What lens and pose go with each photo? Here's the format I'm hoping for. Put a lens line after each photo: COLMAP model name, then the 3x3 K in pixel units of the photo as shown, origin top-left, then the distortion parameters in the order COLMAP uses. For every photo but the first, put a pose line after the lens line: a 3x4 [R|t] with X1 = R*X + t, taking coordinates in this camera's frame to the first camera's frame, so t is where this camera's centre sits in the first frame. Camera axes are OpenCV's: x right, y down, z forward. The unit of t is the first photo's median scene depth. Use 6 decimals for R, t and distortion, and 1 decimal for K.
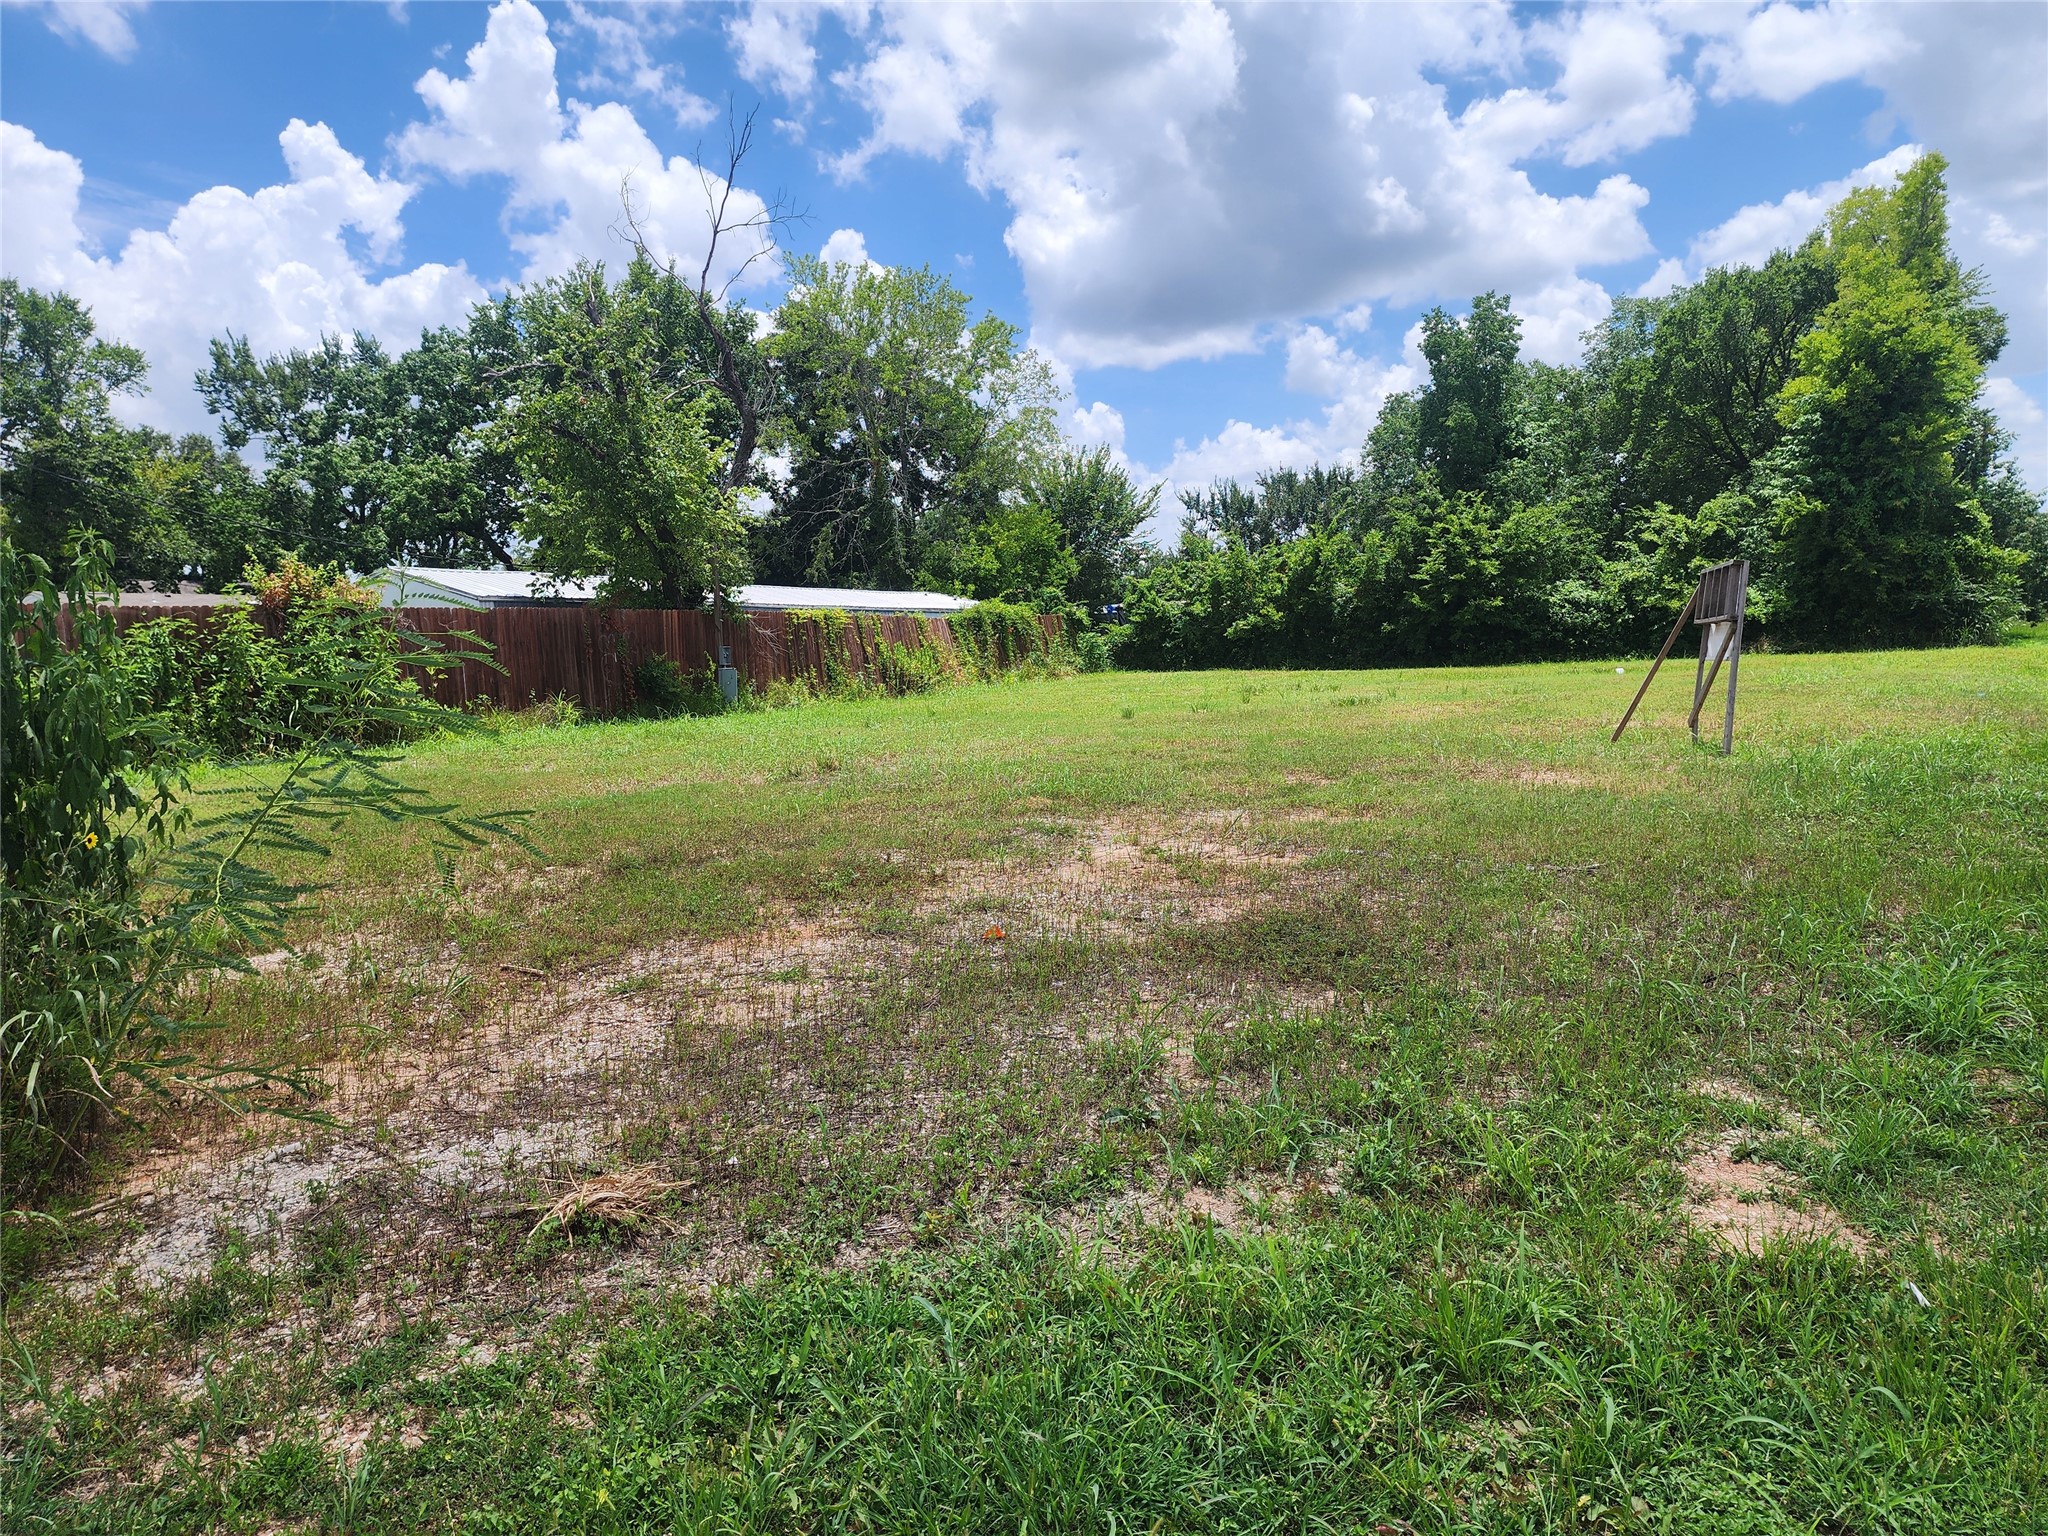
lens RADIAL K [[1373.4, 0, 1016.3], [0, 1373.4, 766.1], [0, 0, 1]] dist [0.059026, -0.053966]
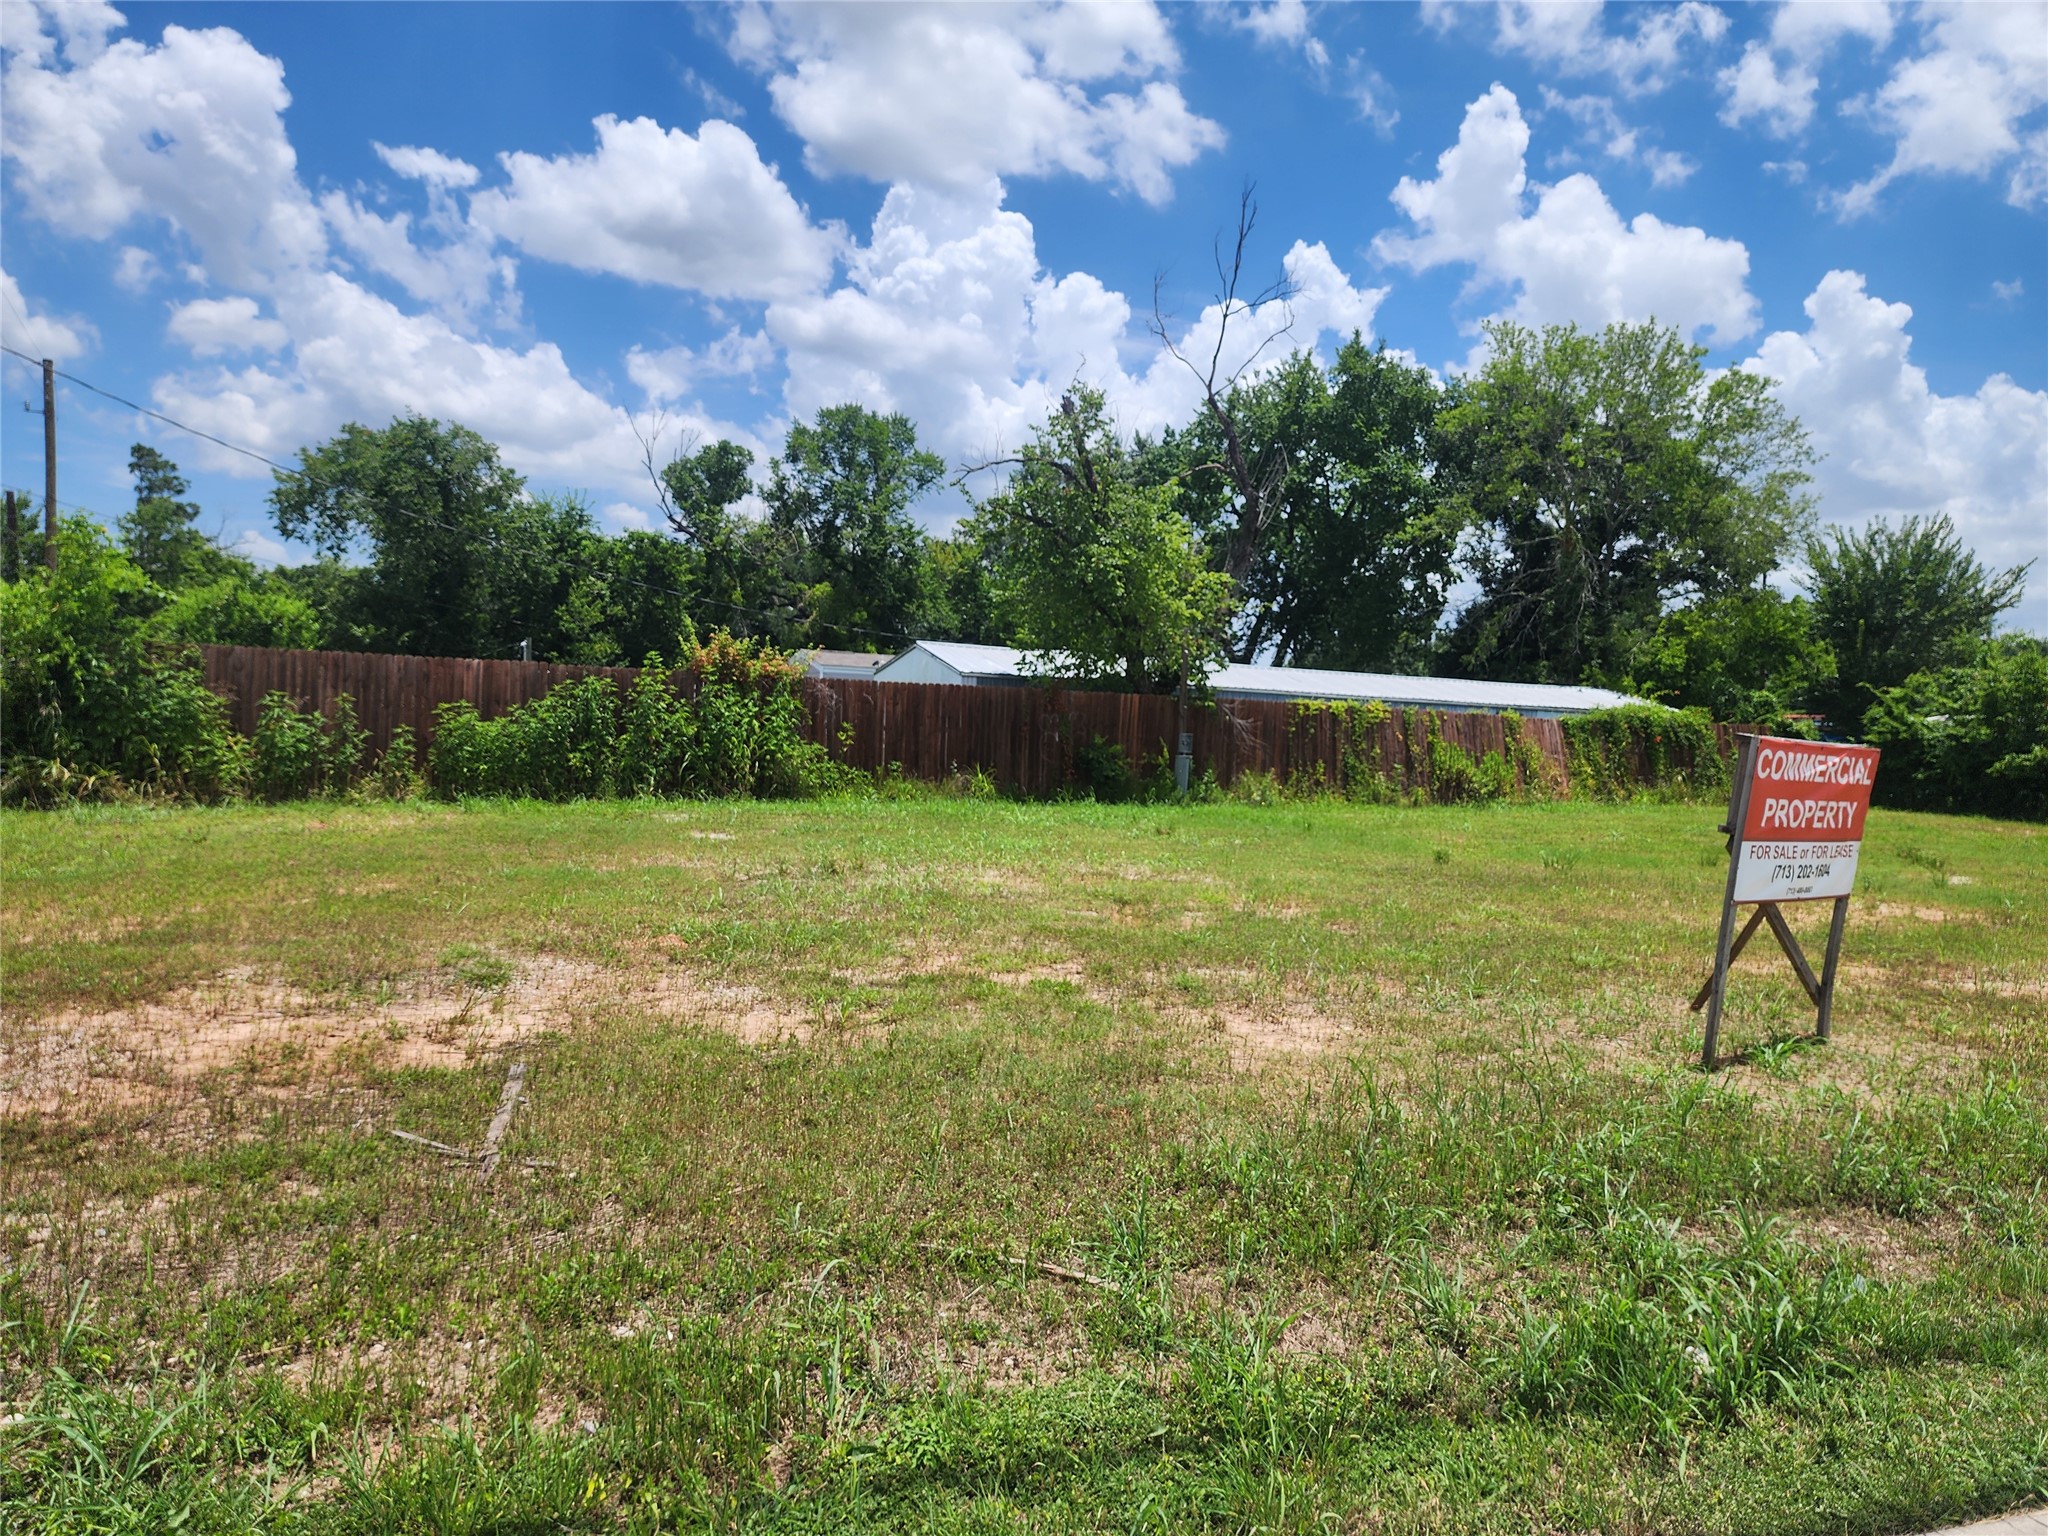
lens RADIAL K [[1373.4, 0, 1016.3], [0, 1373.4, 766.1], [0, 0, 1]] dist [0.059026, -0.053966]
pose [[0.803761, 0.092804, -0.587670, 0.162462], [-0.123042, 0.992334, -0.011578, -0.023099], [0.582091, 0.081615, 0.809018, 0.084592]]
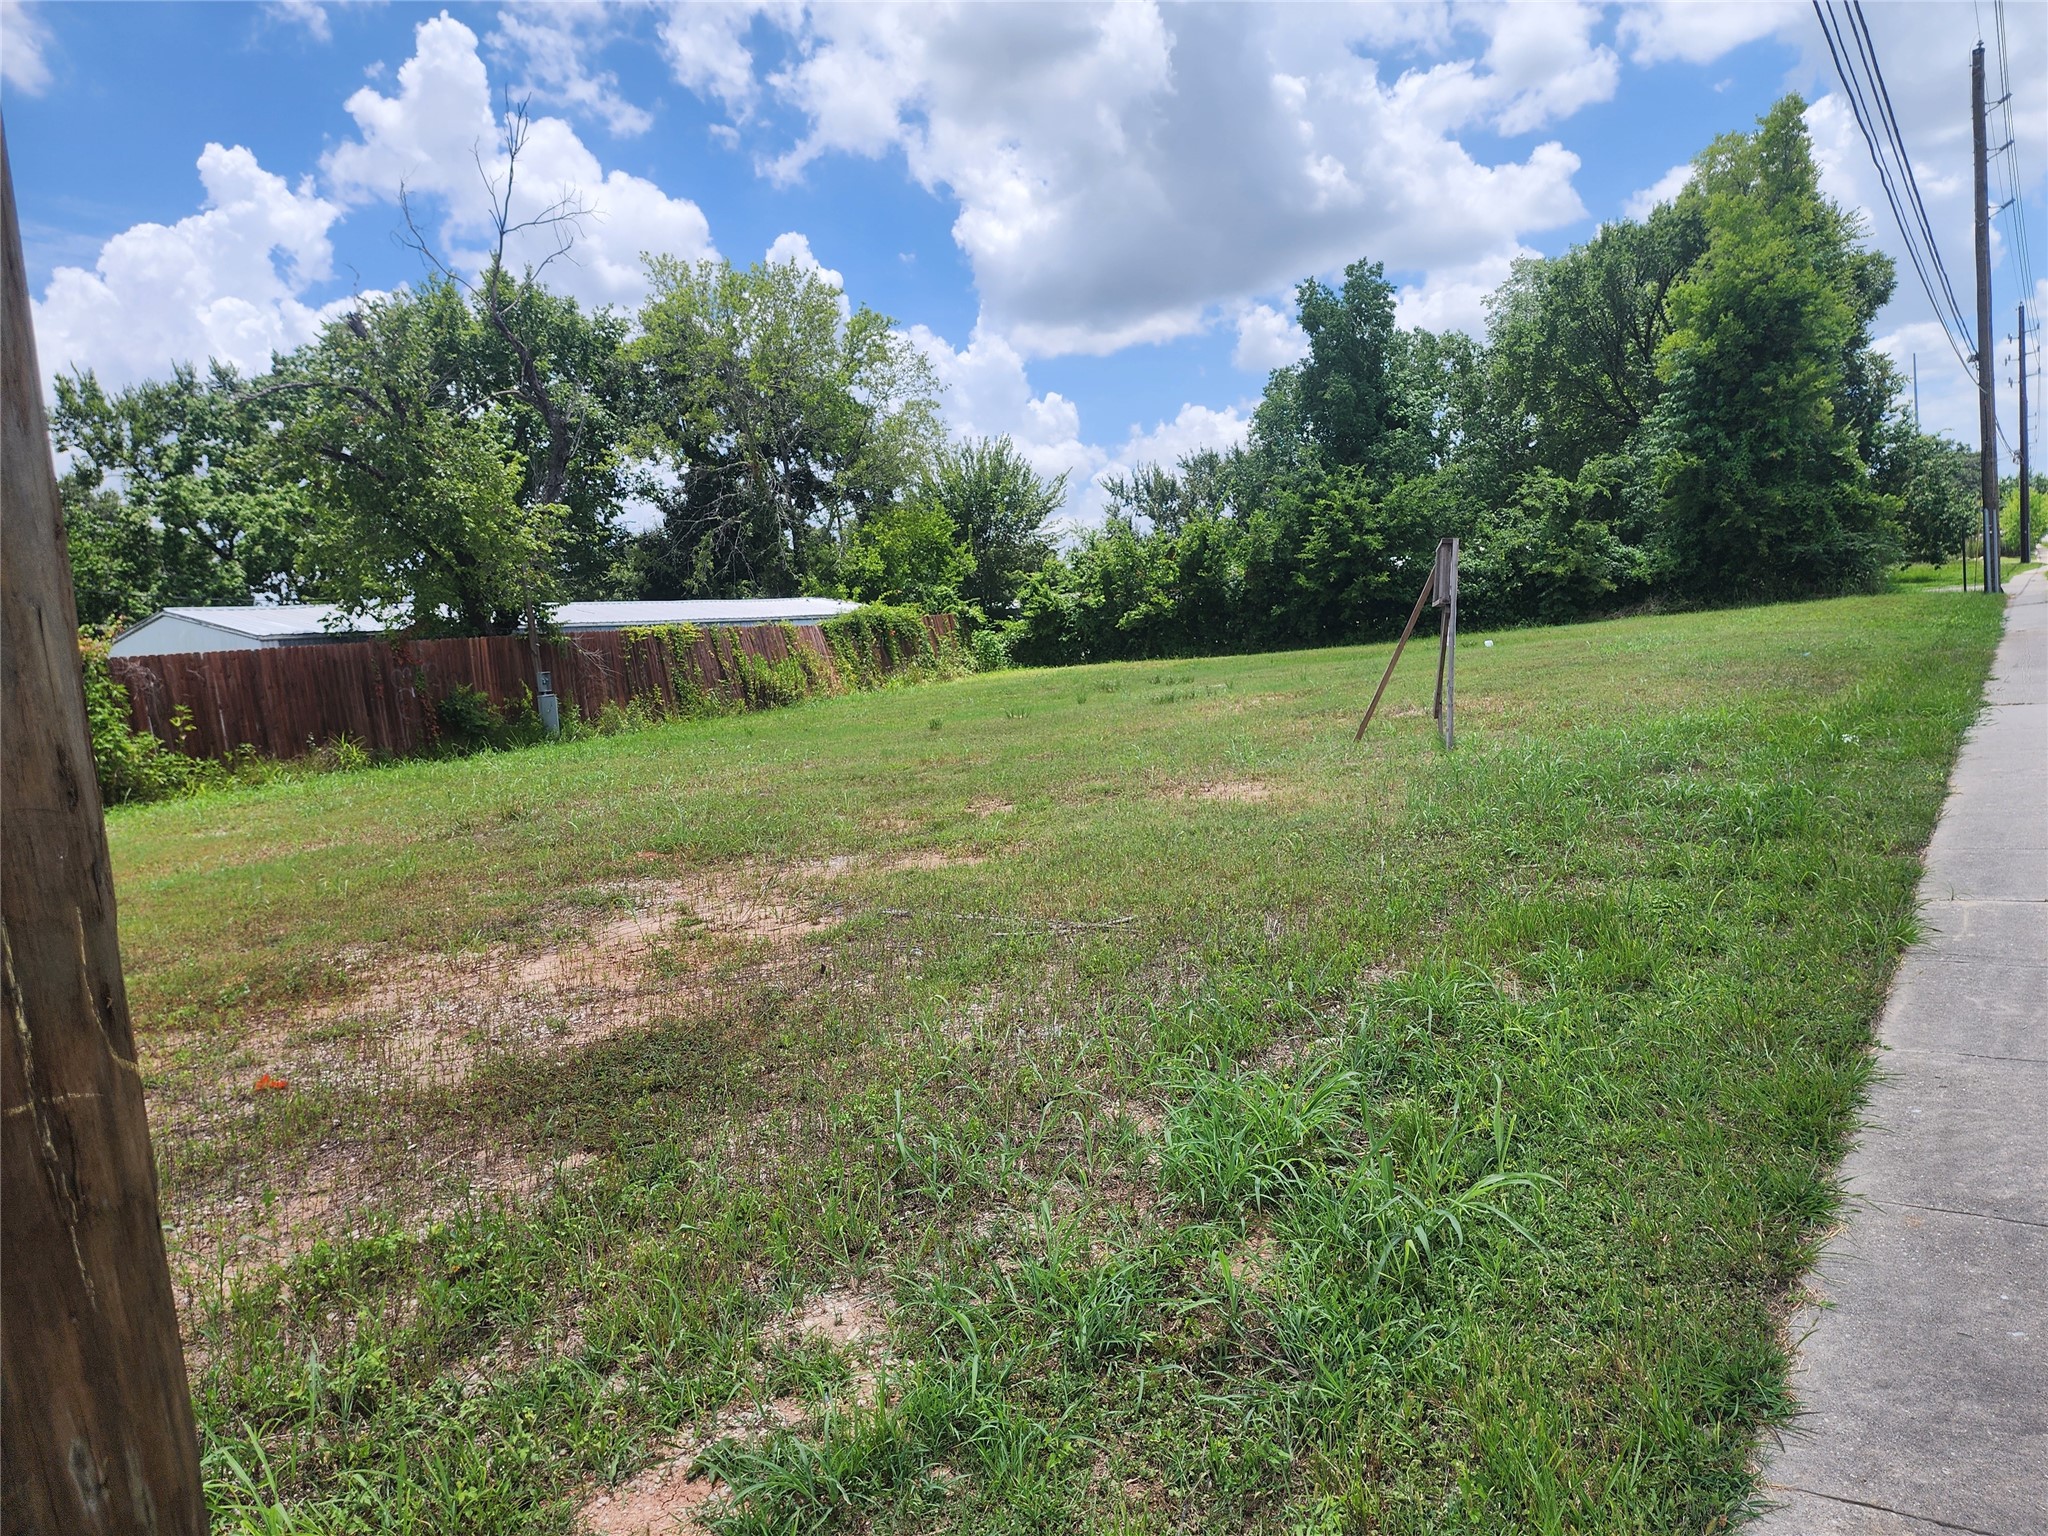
lens RADIAL K [[1374.1, 0, 1034.4], [0, 1374.1, 769.7], [0, 0, 1]] dist [0.056544, -0.054403]
pose [[0.997710, -0.060185, 0.030861, 0.054272], [0.059941, 0.998163, 0.008778, -0.005419], [-0.031333, -0.006908, 0.999485, 0.028043]]
